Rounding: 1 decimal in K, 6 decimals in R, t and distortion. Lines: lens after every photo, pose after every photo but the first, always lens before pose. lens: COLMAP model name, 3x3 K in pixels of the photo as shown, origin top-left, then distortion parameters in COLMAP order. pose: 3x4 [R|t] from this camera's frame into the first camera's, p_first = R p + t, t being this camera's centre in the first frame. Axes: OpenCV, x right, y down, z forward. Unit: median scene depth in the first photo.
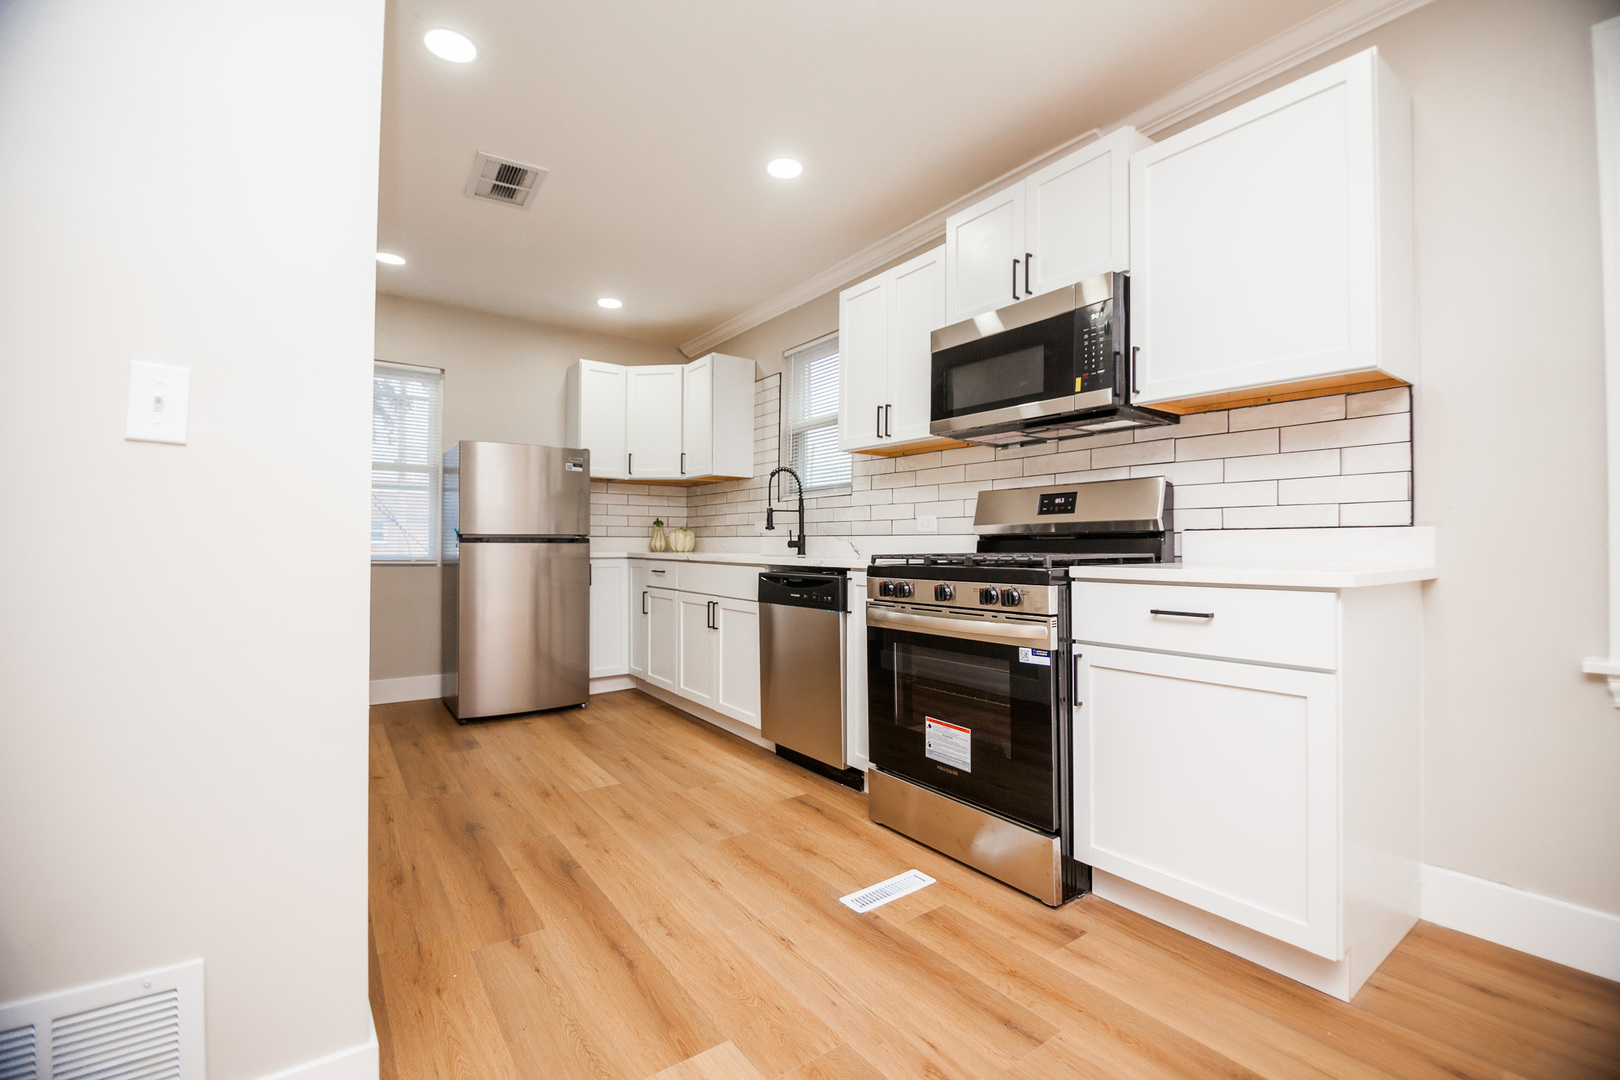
lens RADIAL K [[703.0, 0, 814.2], [0, 703.0, 532.8], [0, 0, 1]] dist [-0.002945, -0.000651]
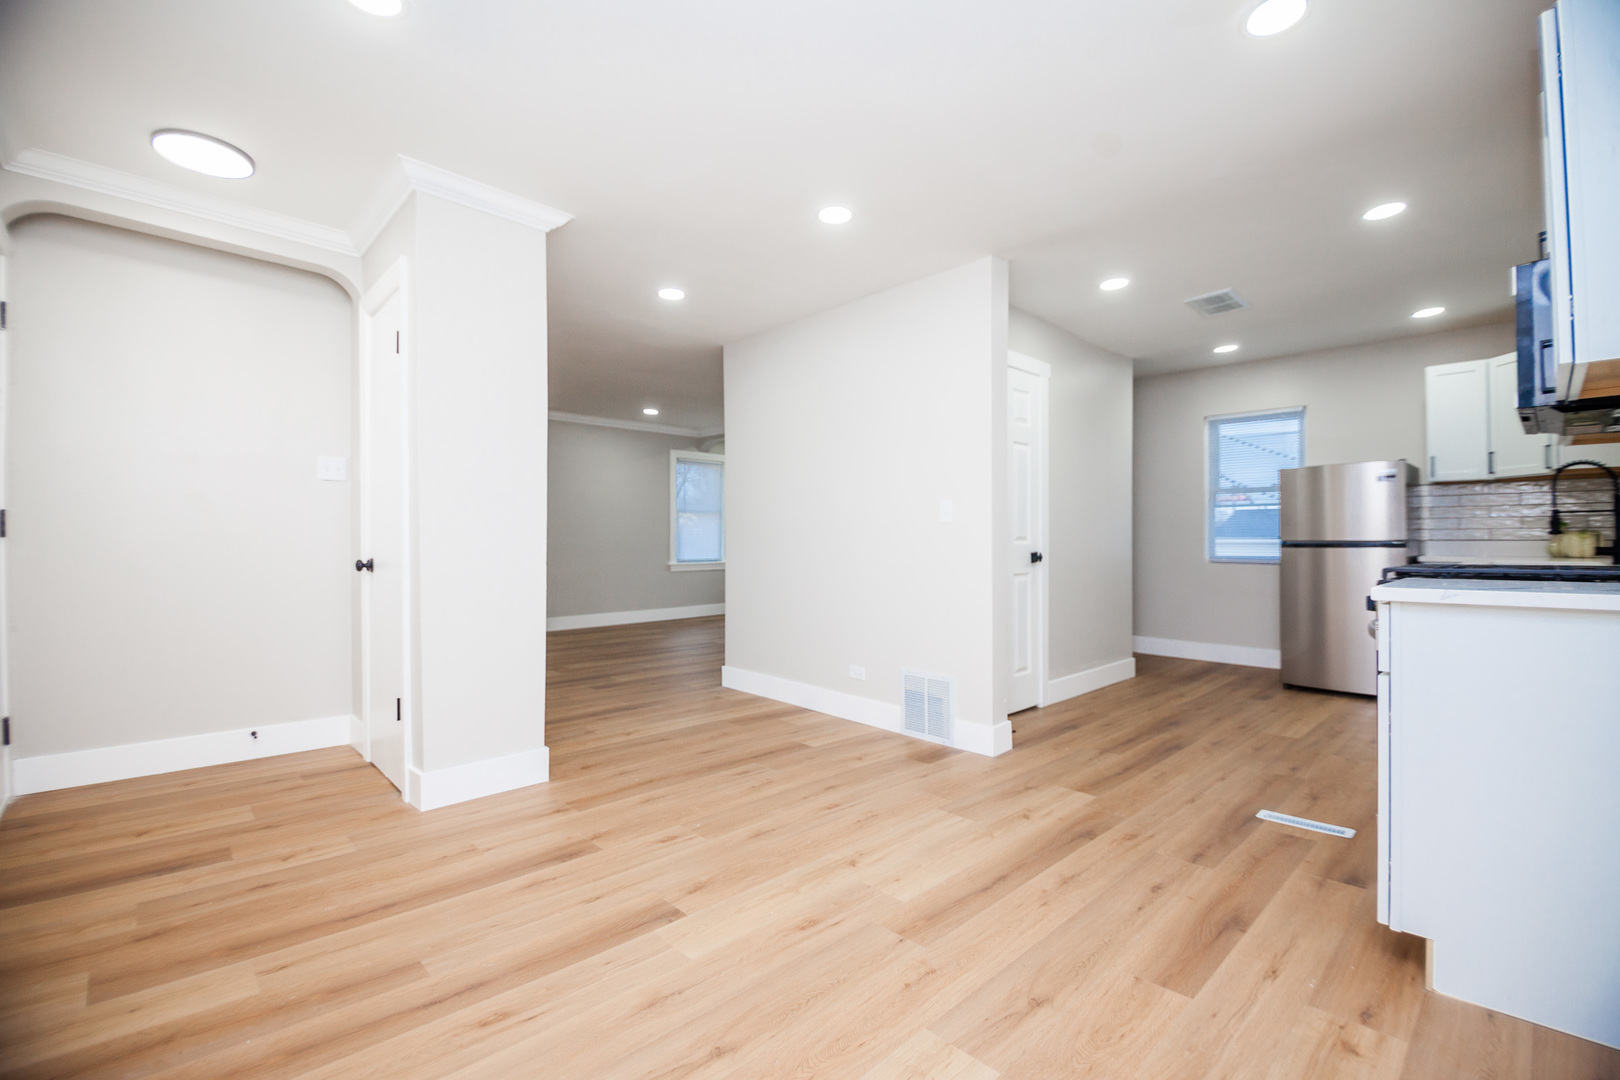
lens RADIAL K [[703.0, 0, 814.2], [0, 703.0, 532.8], [0, 0, 1]] dist [-0.002945, -0.000651]
pose [[0.130627, -0.015395, -0.991312, 0.805383], [0.021002, 0.999698, -0.012758, -0.017006], [0.991209, -0.019153, 0.130911, -0.031992]]
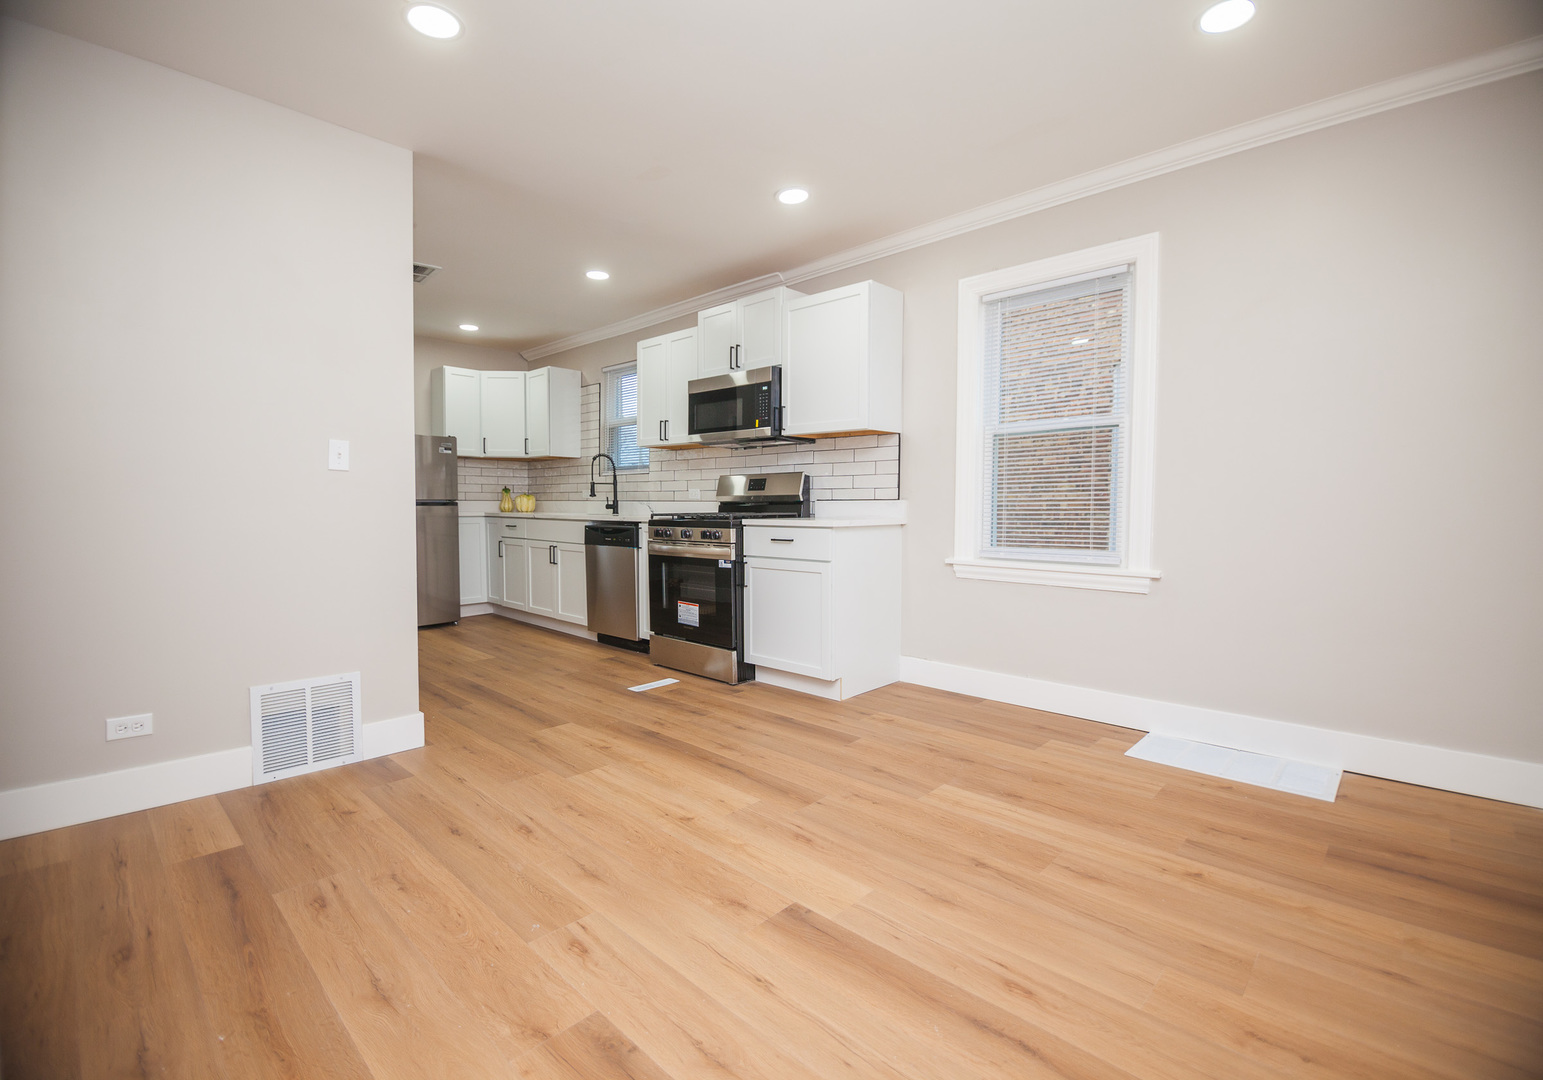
lens RADIAL K [[698.2, 0, 770.2], [0, 698.2, 533.8], [0, 0, 1]] dist [0.001364, 0.000004]
pose [[0.984640, -0.006498, 0.174475, 0.055942], [-0.003843, 0.998259, 0.058861, -0.017170], [-0.174553, -0.058628, 0.982901, -0.597352]]
